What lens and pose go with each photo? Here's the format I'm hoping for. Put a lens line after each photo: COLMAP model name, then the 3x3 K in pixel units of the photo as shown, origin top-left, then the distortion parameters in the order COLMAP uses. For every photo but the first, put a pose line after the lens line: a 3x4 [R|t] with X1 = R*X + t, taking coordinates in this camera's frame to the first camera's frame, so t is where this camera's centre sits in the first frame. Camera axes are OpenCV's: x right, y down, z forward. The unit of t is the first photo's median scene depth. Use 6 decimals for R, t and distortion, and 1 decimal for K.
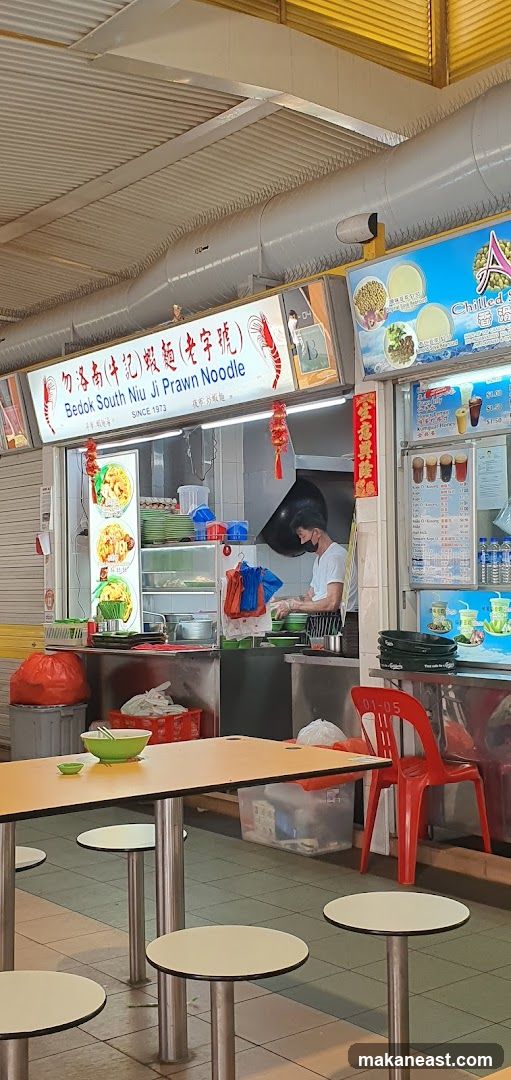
lens RADIAL K [[1181.0, 0, 239.4], [0, 1181.0, 544.4], [0, 0, 1]] dist [0.168849, -0.011646]
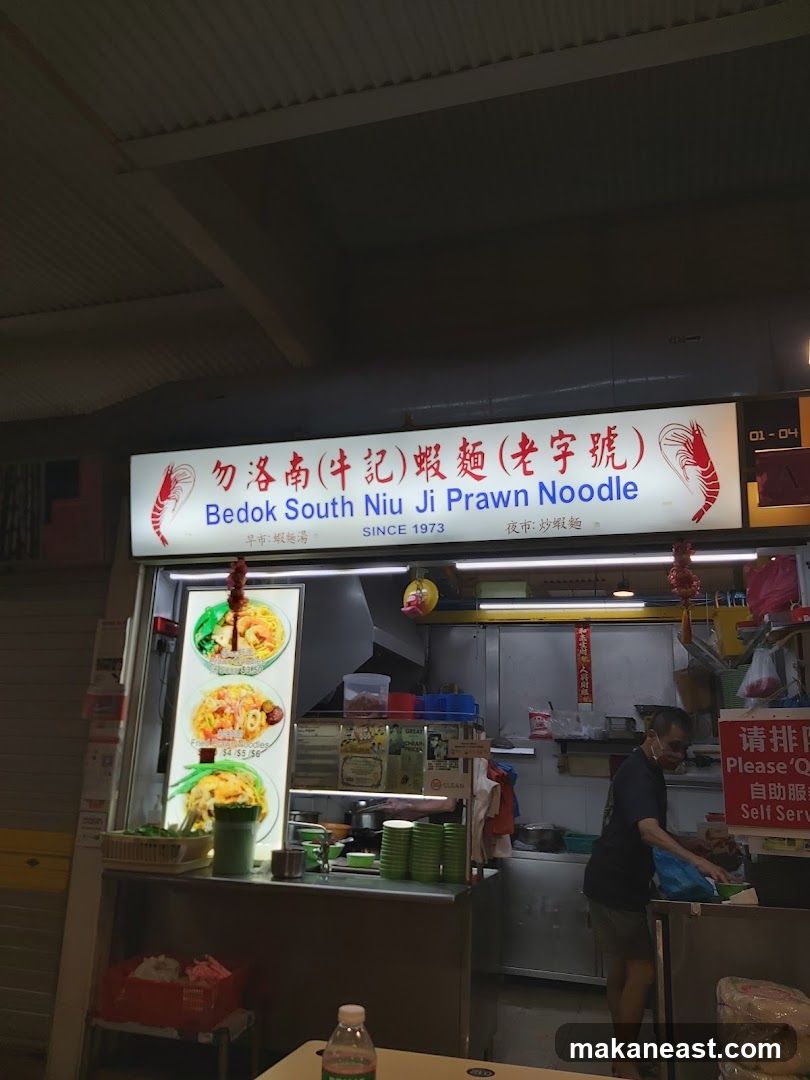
lens RADIAL K [[830.5, 0, 405.0], [0, 830.5, 540.0], [0, 0, 1]] dist [0.124700, -0.261988]
pose [[0.814673, 0.194951, 0.546170, -0.346832], [-0.064398, 0.966389, -0.248888, 0.018825], [-0.576334, 0.167590, 0.799846, 0.590599]]
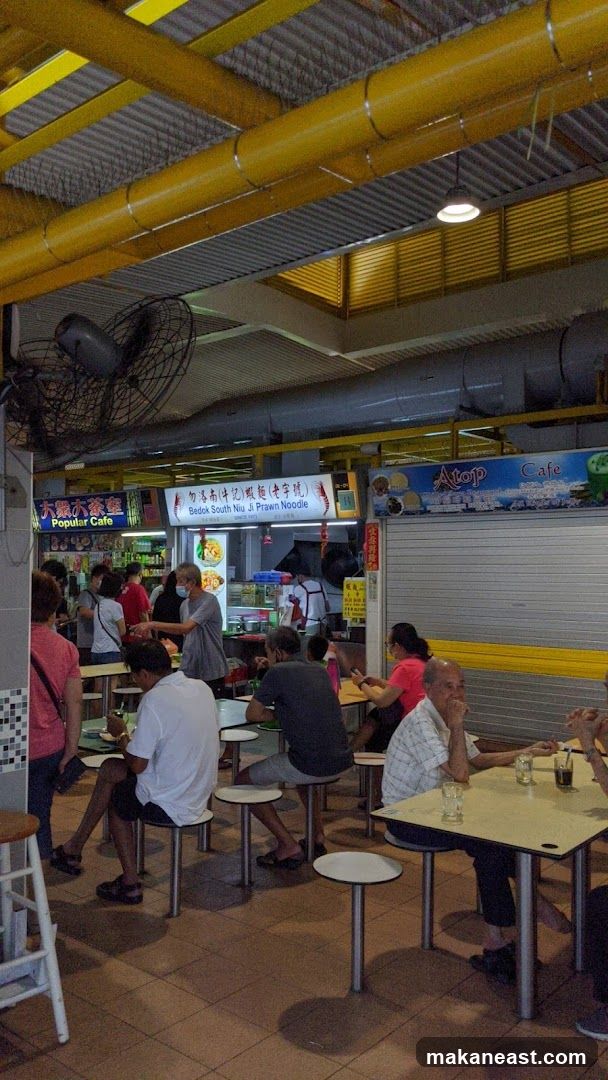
lens RADIAL K [[888.7, 0, 250.2], [0, 888.7, 545.6], [0, 0, 1]] dist [0.102825, -0.112691]
pose [[0.985639, 0.025788, 0.166883, -0.314285], [-0.025762, 0.999665, -0.002322, -0.060993], [-0.166887, -0.002011, 0.985974, -0.471341]]
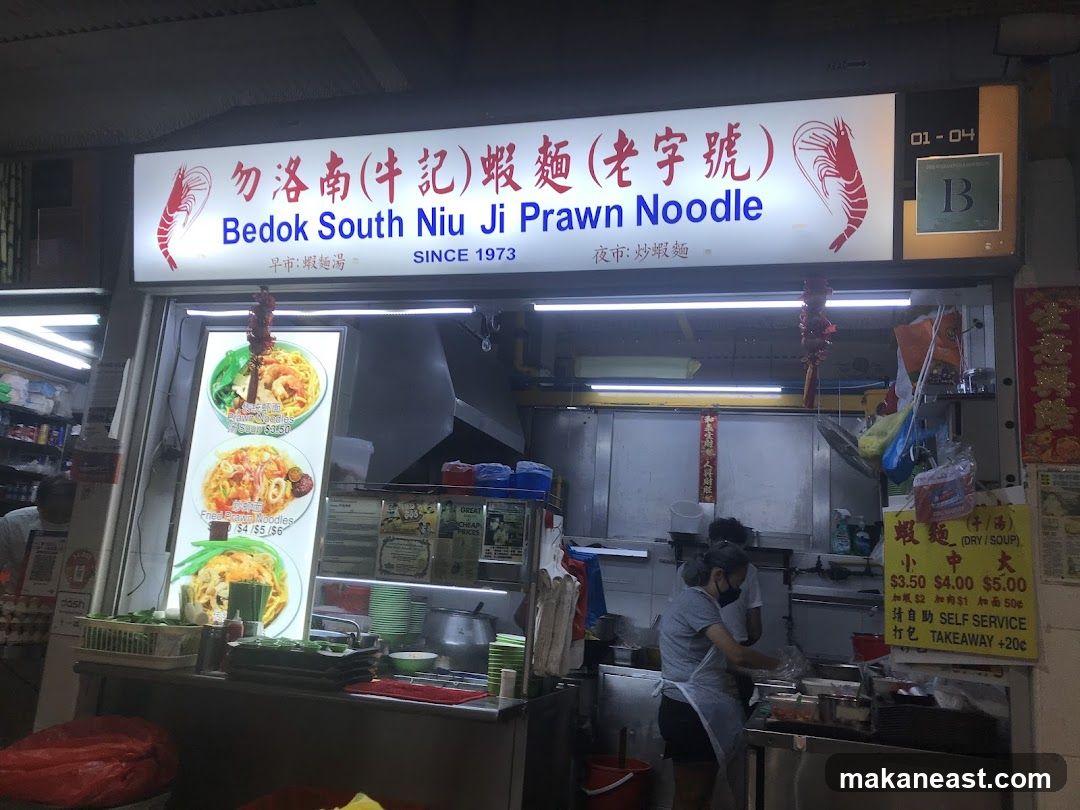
lens RADIAL K [[899.8, 0, 541.2], [0, 899.8, 391.1], [0, 0, 1]] dist [0.034912, -0.012458]
pose [[0.808379, 0.198021, 0.554357, -0.268218], [-0.106593, 0.975395, -0.192983, 0.028672], [-0.578931, 0.096913, 0.809596, 0.633057]]
